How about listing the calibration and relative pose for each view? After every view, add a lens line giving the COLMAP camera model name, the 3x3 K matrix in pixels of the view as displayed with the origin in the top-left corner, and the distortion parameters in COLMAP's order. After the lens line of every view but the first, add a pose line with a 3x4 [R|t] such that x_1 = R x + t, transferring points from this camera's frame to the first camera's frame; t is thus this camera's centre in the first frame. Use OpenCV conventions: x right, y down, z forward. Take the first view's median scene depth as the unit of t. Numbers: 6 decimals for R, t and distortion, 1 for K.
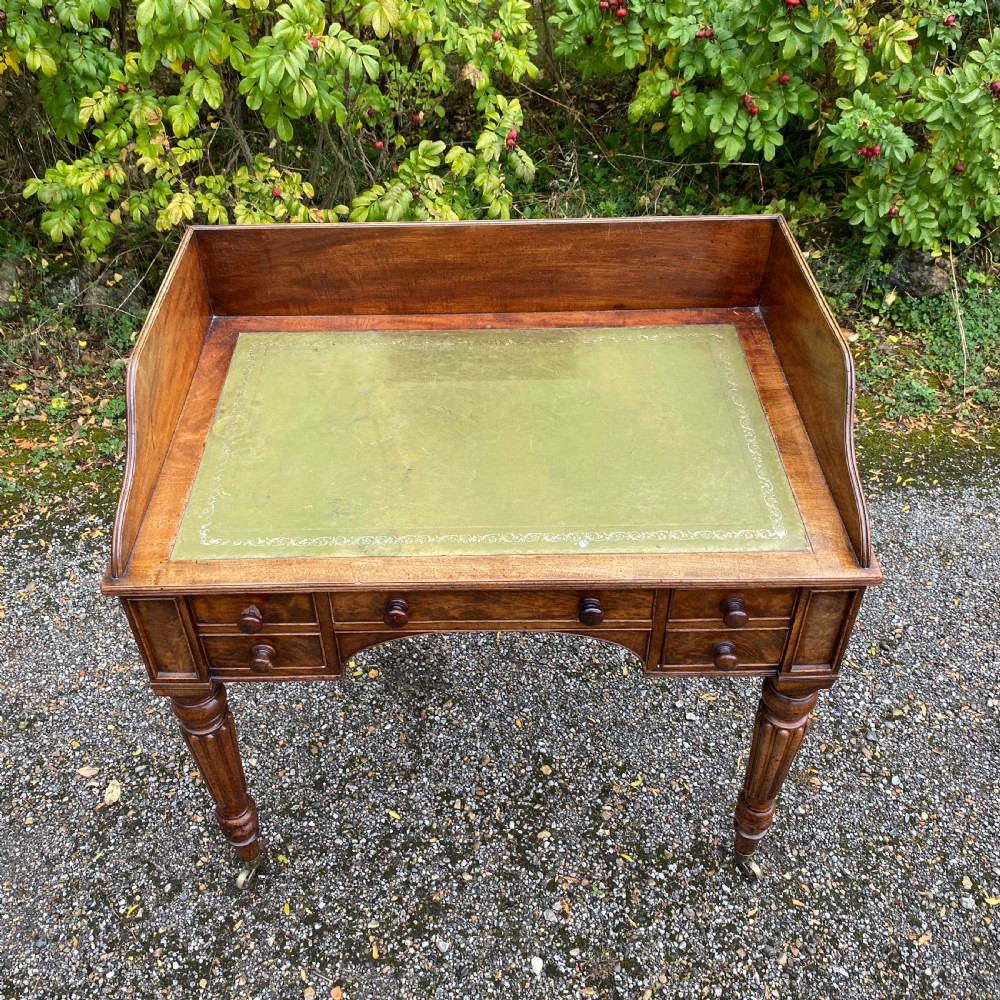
lens RADIAL K [[1023.9, 0, 485.6], [0, 1023.9, 484.8], [0, 0, 1]] dist [-0.003003, 0.000000]
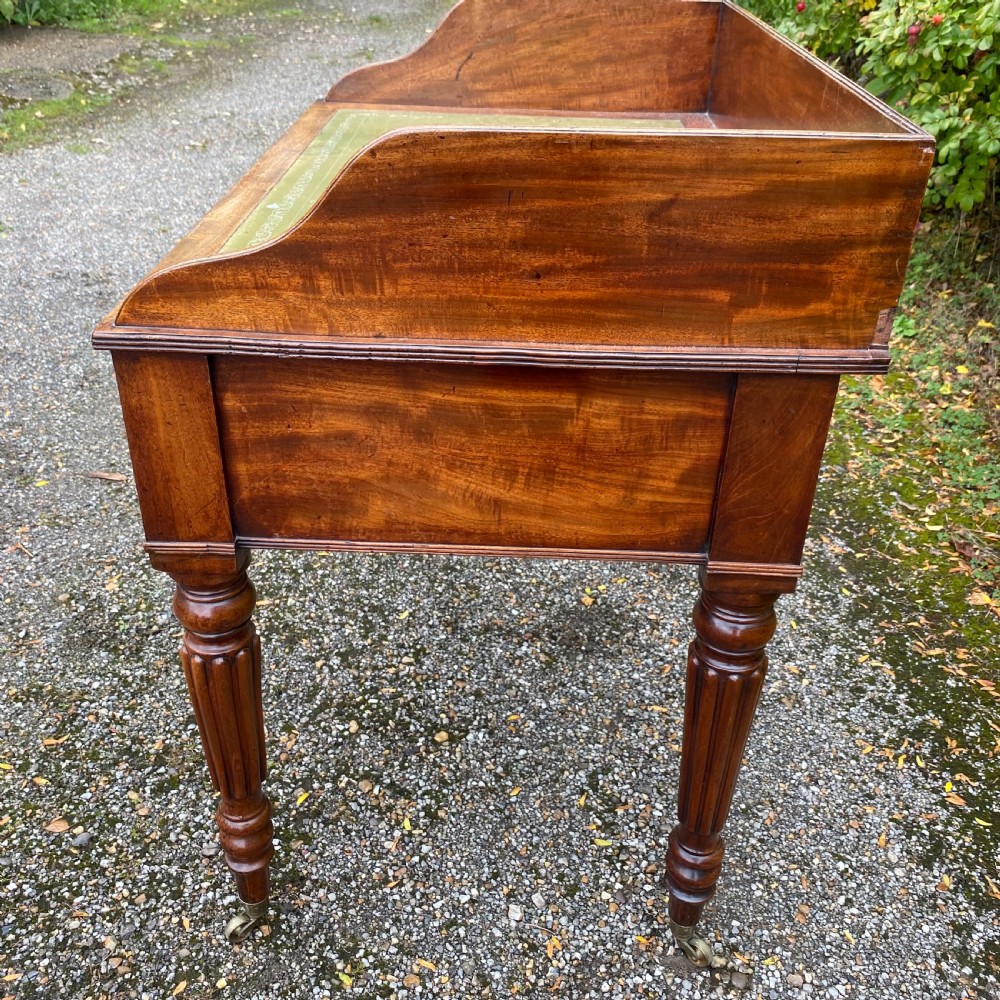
lens RADIAL K [[1023.9, 0, 487.4], [0, 1023.9, 495.6], [0, 0, 1]] dist [-0.003003, 0.000000]
pose [[-0.055746, 0.532199, -0.844782, 0.687134], [-0.678929, 0.600174, 0.422901, -0.205934], [0.732084, 0.597122, 0.327868, 0.732660]]
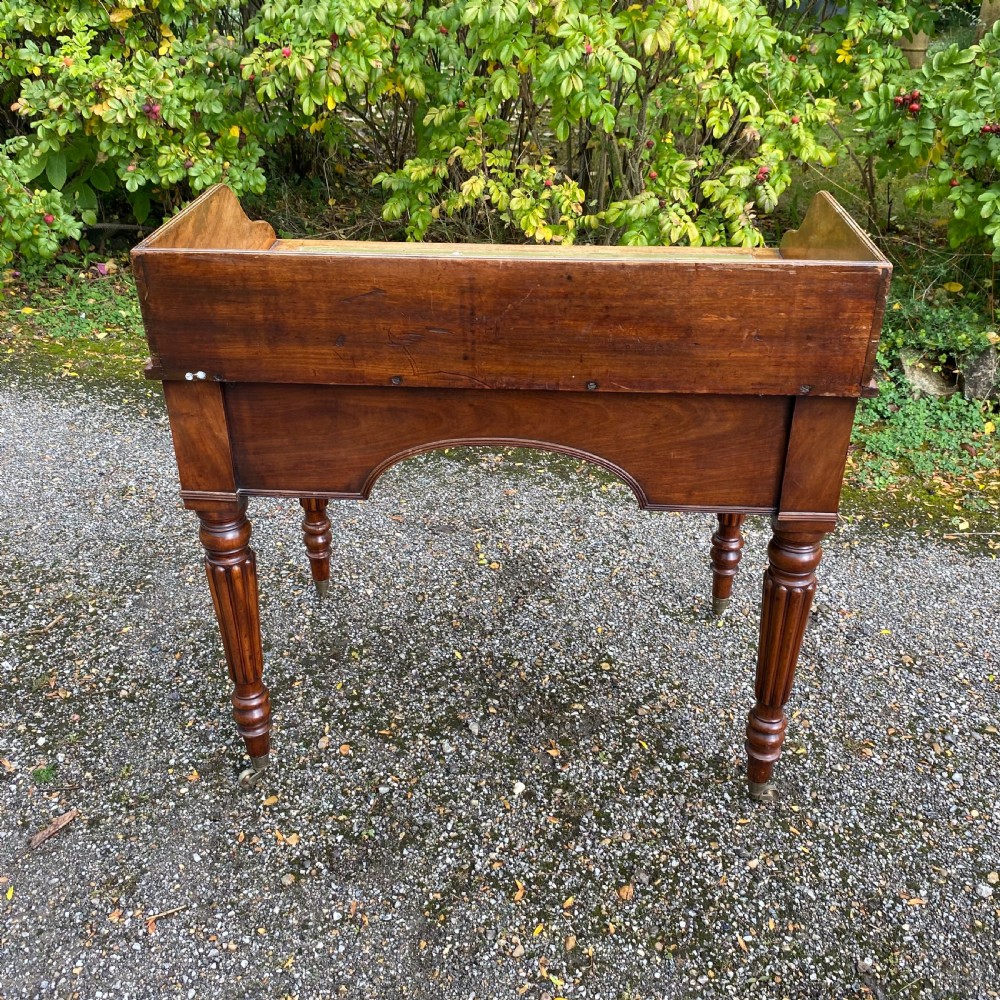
lens RADIAL K [[1023.9, 0, 491.7], [0, 1023.9, 471.6], [0, 0, 1]] dist [-0.003003, 0.000000]
pose [[0.908738, 0.211867, -0.359593, 0.319655], [-0.282958, 0.946087, -0.157649, 0.320348], [0.306806, 0.245012, 0.919695, -0.054766]]
